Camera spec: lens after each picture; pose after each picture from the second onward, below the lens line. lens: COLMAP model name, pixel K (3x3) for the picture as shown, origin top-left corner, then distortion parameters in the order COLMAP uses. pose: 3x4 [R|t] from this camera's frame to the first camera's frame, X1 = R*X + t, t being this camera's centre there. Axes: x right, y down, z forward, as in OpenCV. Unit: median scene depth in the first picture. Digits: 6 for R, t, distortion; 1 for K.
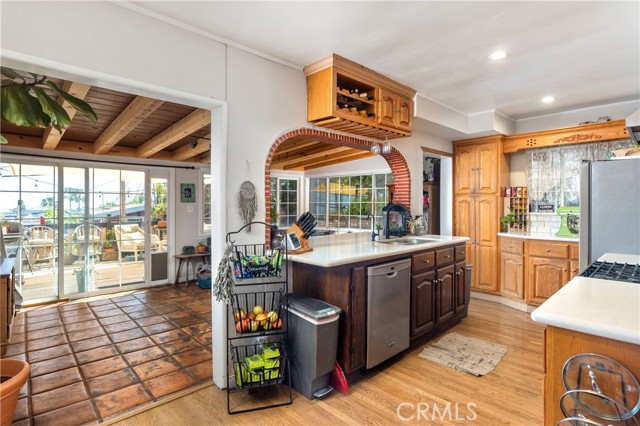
lens RADIAL K [[333.6, 0, 321.0], [0, 333.6, 205.7], [0, 0, 1]] dist [-0.001253, -0.000440]
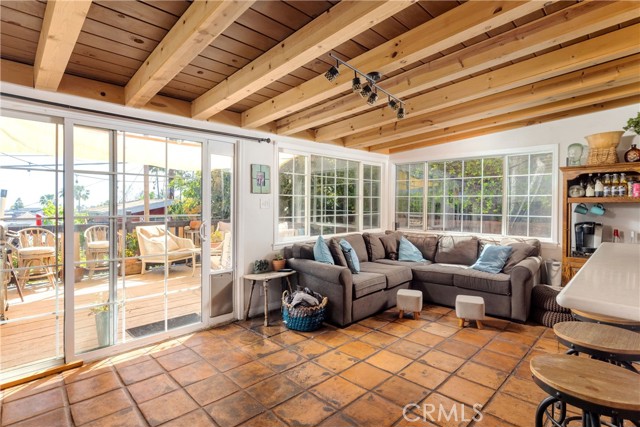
lens RADIAL K [[333.6, 0, 321.0], [0, 333.6, 206.2], [0, 0, 1]] dist [-0.001253, -0.000440]
pose [[0.999996, 0.001850, 0.001918, -0.273139], [-0.001860, 0.999984, 0.005391, 0.010796], [-0.001908, -0.005395, 0.999984, 0.335782]]
